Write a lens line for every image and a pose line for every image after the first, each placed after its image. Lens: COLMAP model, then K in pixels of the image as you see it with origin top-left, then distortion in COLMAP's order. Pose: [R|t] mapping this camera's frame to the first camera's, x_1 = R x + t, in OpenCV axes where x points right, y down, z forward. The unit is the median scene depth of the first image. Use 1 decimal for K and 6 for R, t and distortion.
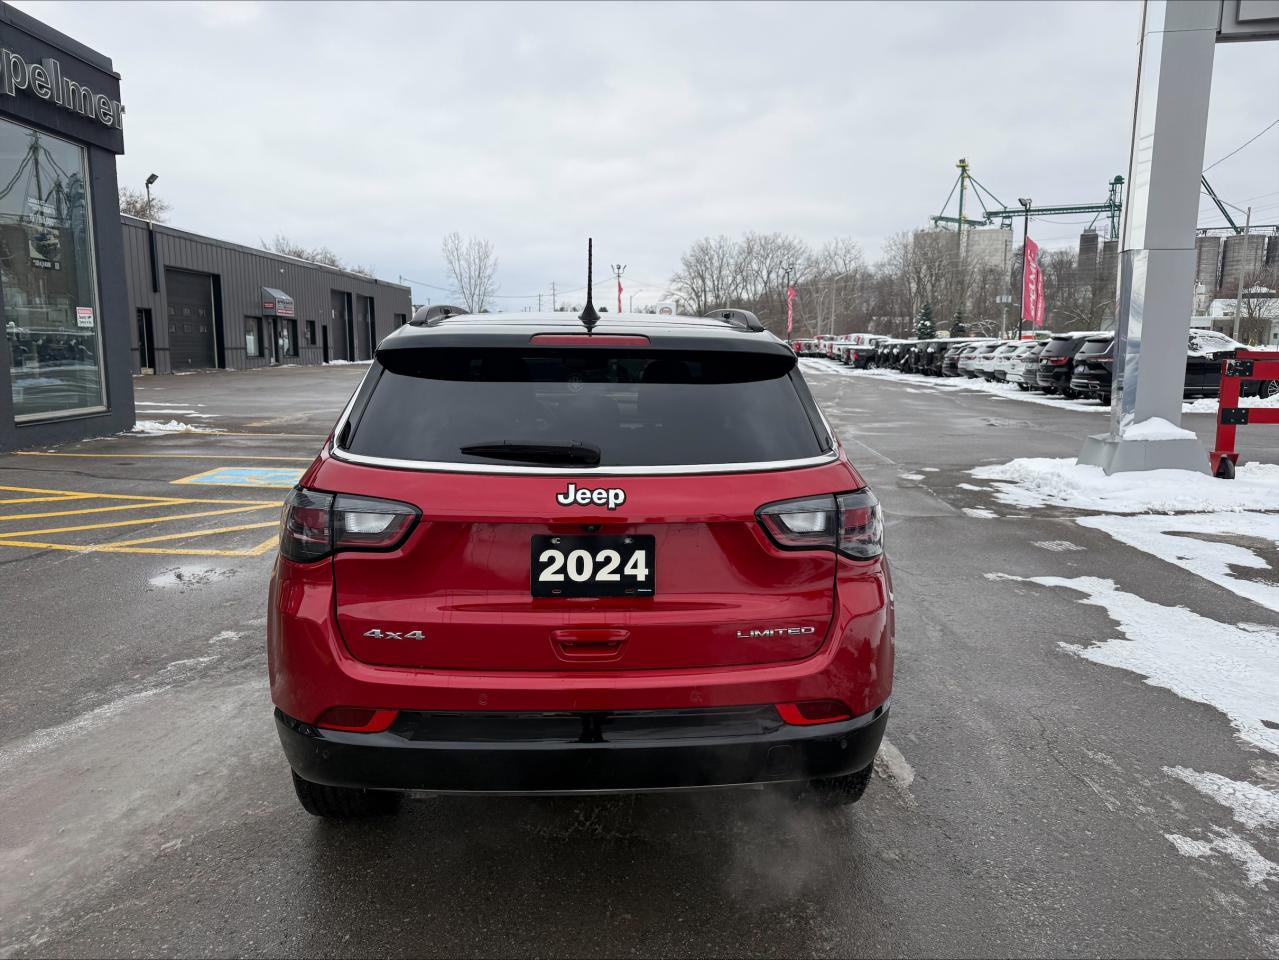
lens RADIAL K [[901.7, 0, 635.9], [0, 901.7, 481.2], [0, 0, 1]] dist [0.032889, -0.043123]
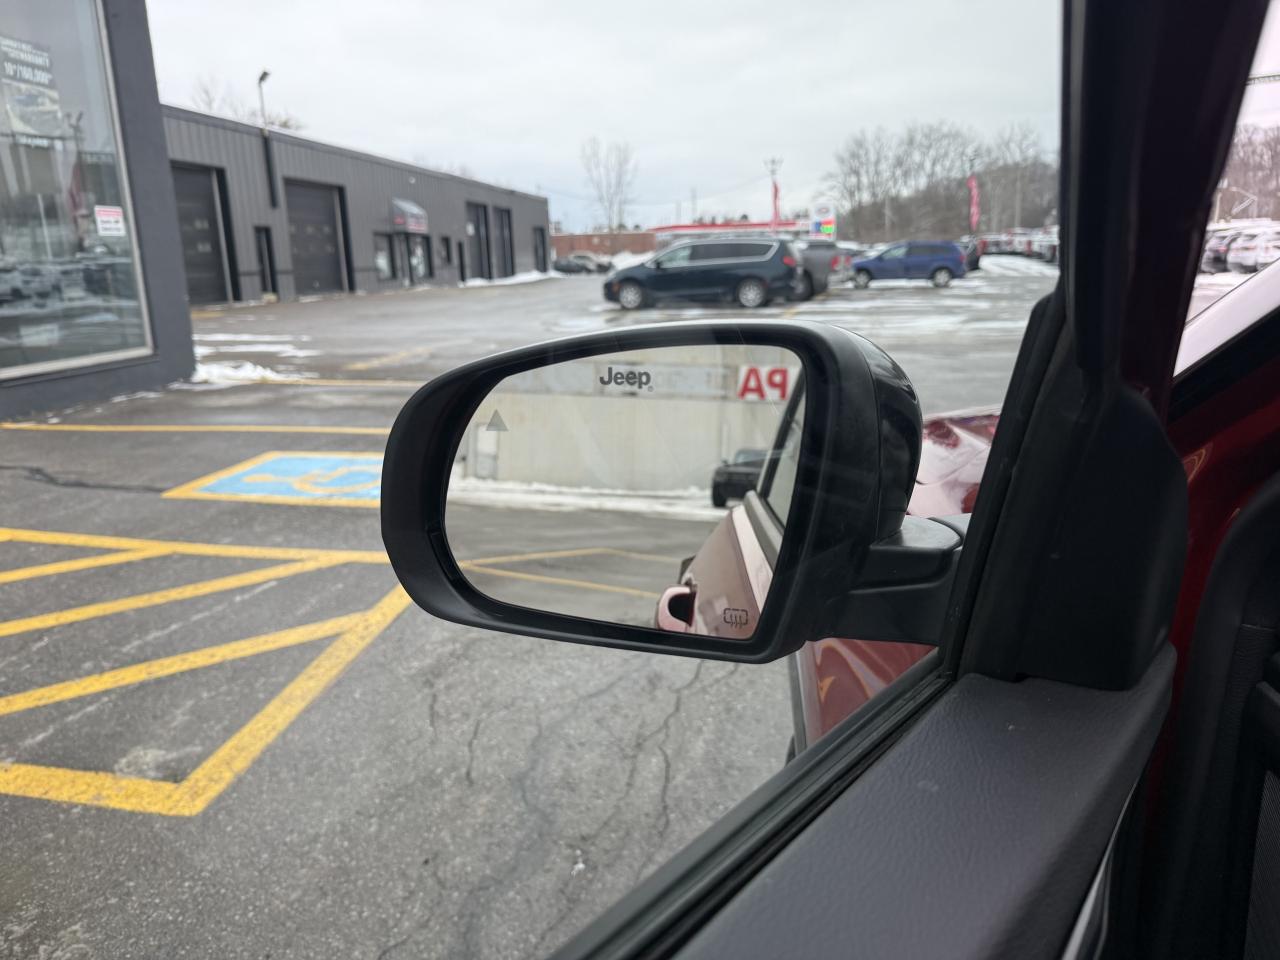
lens RADIAL K [[902.4, 0, 640.7], [0, 902.4, 489.4], [0, 0, 1]] dist [0.032889, -0.043123]
pose [[0.989195, -0.000251, -0.146605, -0.044713], [0.015134, 0.994831, 0.100411, -0.017727], [0.145822, -0.101544, 0.984086, 0.158603]]
